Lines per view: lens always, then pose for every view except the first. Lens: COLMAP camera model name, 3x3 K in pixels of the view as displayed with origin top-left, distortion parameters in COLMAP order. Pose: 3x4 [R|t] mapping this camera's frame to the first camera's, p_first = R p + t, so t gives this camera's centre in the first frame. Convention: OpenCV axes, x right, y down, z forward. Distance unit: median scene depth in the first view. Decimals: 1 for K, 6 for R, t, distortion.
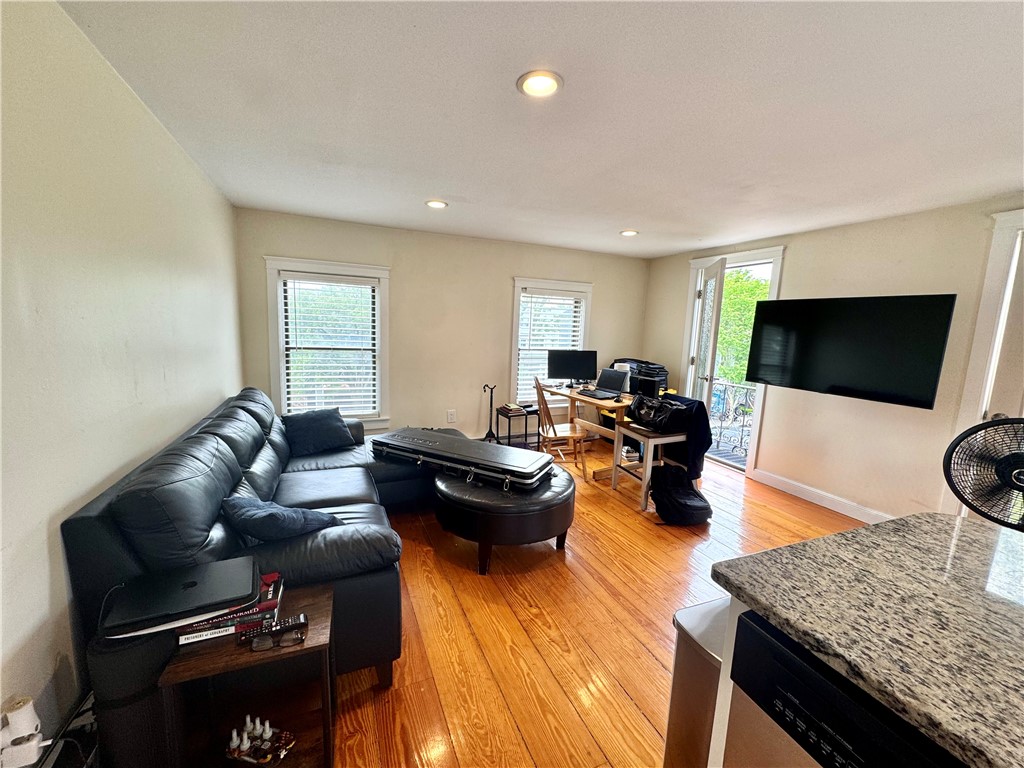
lens RADIAL K [[407.7, 0, 512.0], [0, 407.7, 384.0], [0, 0, 1]] dist [-0.000067, -0.000016]
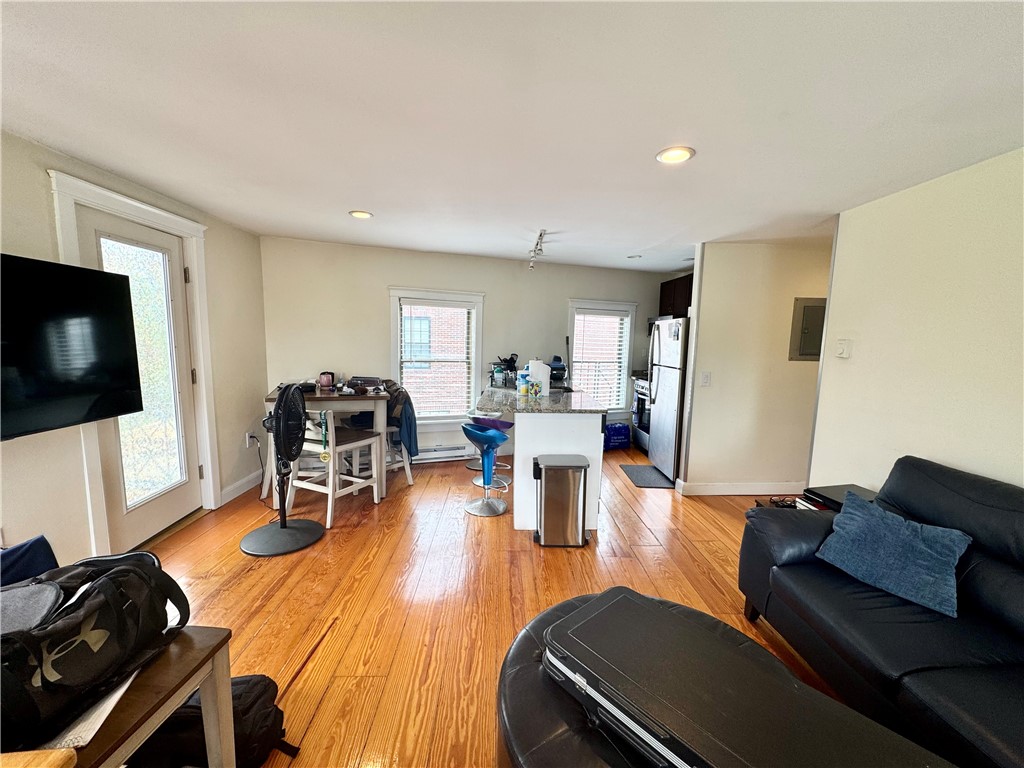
lens RADIAL K [[407.7, 0, 512.0], [0, 407.7, 384.0], [0, 0, 1]] dist [-0.000067, -0.000016]
pose [[-0.919368, -0.107268, 0.378493, -0.003096], [-0.003996, 0.964604, 0.263671, -0.150430], [-0.393379, 0.240898, -0.887255, 0.988143]]
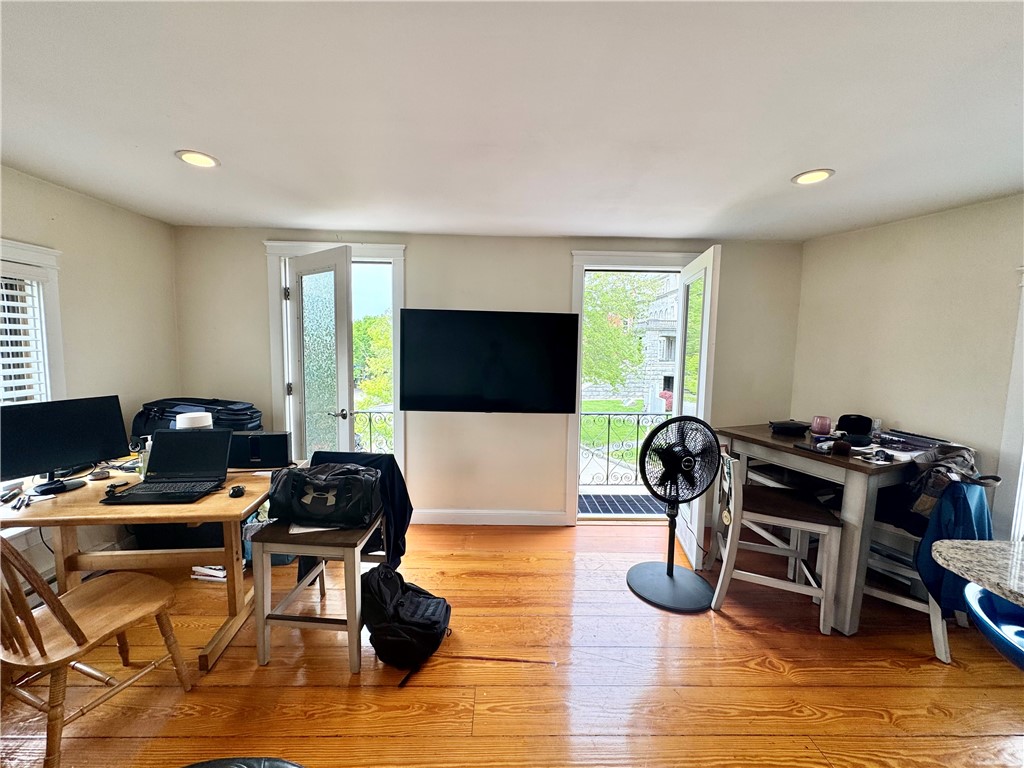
lens RADIAL K [[407.7, 0, 512.0], [0, 407.7, 384.0], [0, 0, 1]] dist [-0.000067, -0.000016]
pose [[0.387197, -0.115473, 0.914737, -0.053902], [0.127930, 0.989258, 0.070729, -0.083609], [-0.913078, 0.089637, 0.397811, 0.478672]]
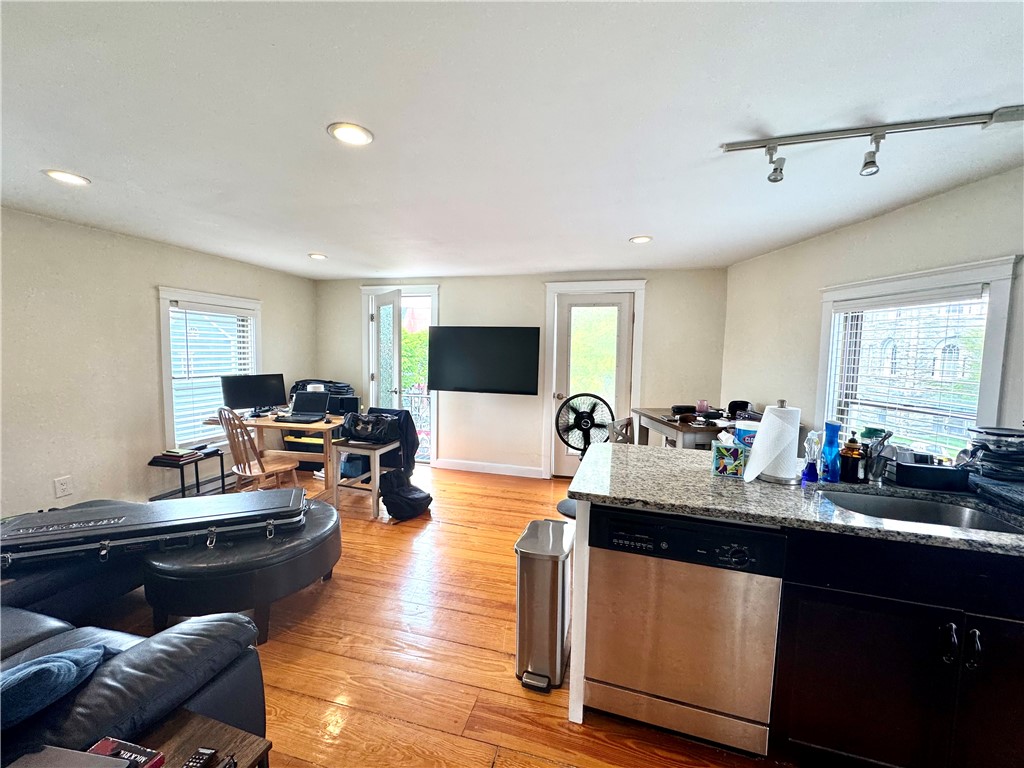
lens RADIAL K [[408.6, 0, 512.0], [0, 408.6, 384.0], [0, 0, 1]] dist [-0.000471, 0.000042]
pose [[0.627753, -0.084970, 0.773761, -0.225527], [0.115653, 0.993173, 0.015235, -0.014377], [-0.769773, 0.079924, 0.633294, 0.010621]]
